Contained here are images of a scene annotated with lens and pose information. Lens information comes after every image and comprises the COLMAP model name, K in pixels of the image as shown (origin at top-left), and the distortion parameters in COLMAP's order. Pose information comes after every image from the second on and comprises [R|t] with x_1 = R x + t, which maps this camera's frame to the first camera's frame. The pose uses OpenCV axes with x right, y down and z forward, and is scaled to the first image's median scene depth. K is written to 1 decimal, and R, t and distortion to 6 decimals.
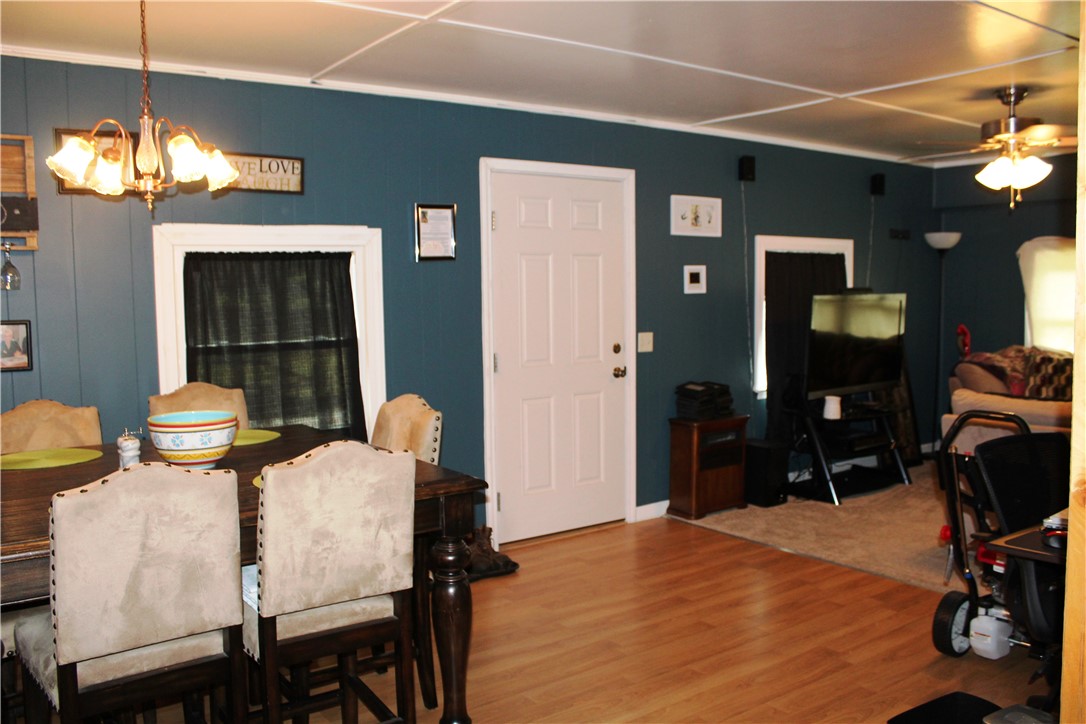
lens RADIAL K [[912.0, 0, 543.0], [0, 912.0, 362.0], [0, 0, 1]] dist [-0.149060, 0.123098]
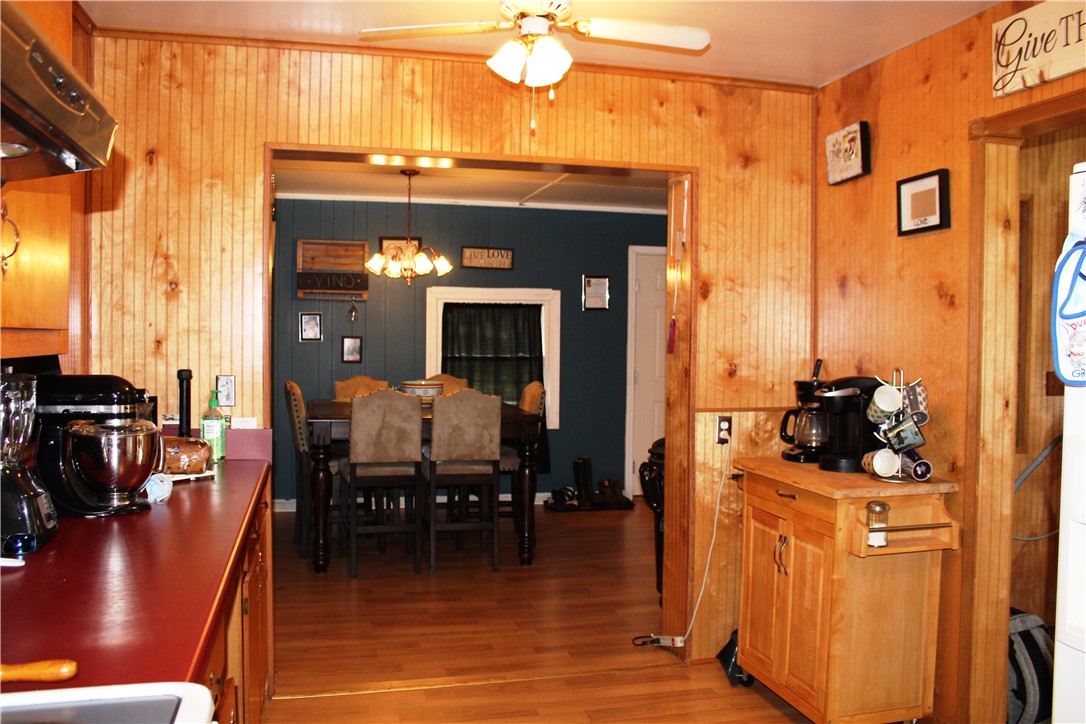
lens RADIAL K [[912.0, 0, 543.0], [0, 912.0, 362.0], [0, 0, 1]] dist [-0.149060, 0.123098]
pose [[0.932870, 0.040374, -0.357945, 0.448804], [-0.057559, 0.997638, -0.037482, 0.053945], [0.355586, 0.055569, 0.932990, -0.636787]]
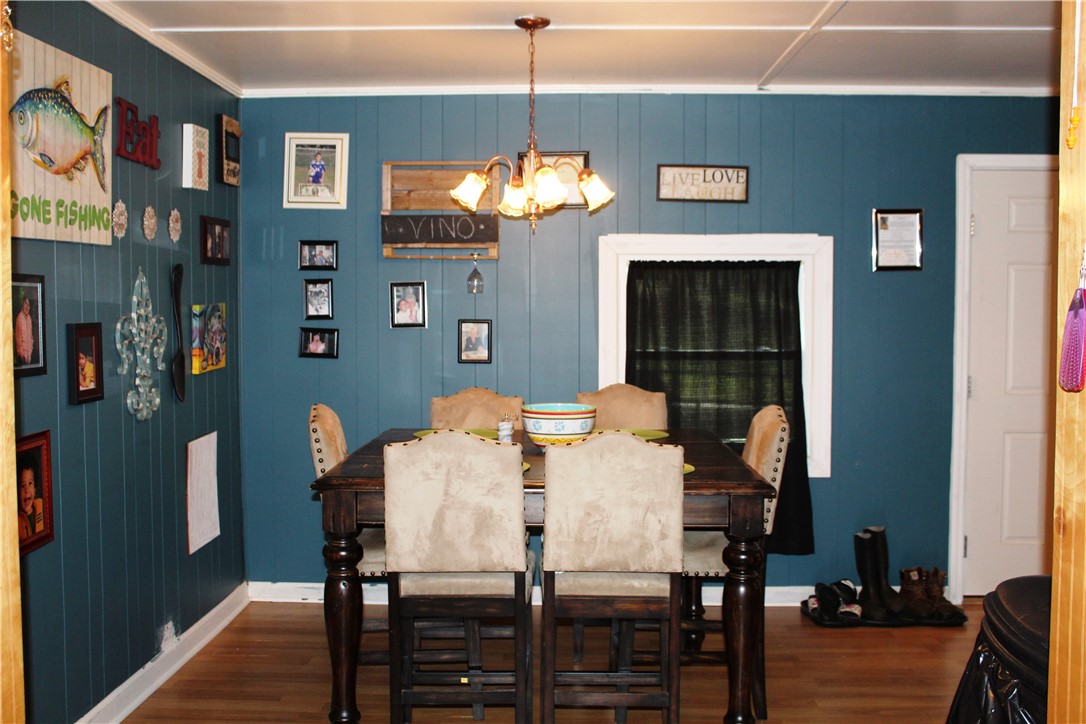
lens RADIAL K [[1116.6, 0, 543.0], [0, 1116.6, 362.0], [0, 0, 1]] dist [-0.092057, 0.004283]
pose [[0.803950, 0.050713, -0.592531, 0.309369], [-0.062793, 0.998027, 0.000221, 0.002730], [0.591372, 0.037029, 0.805548, -0.123268]]
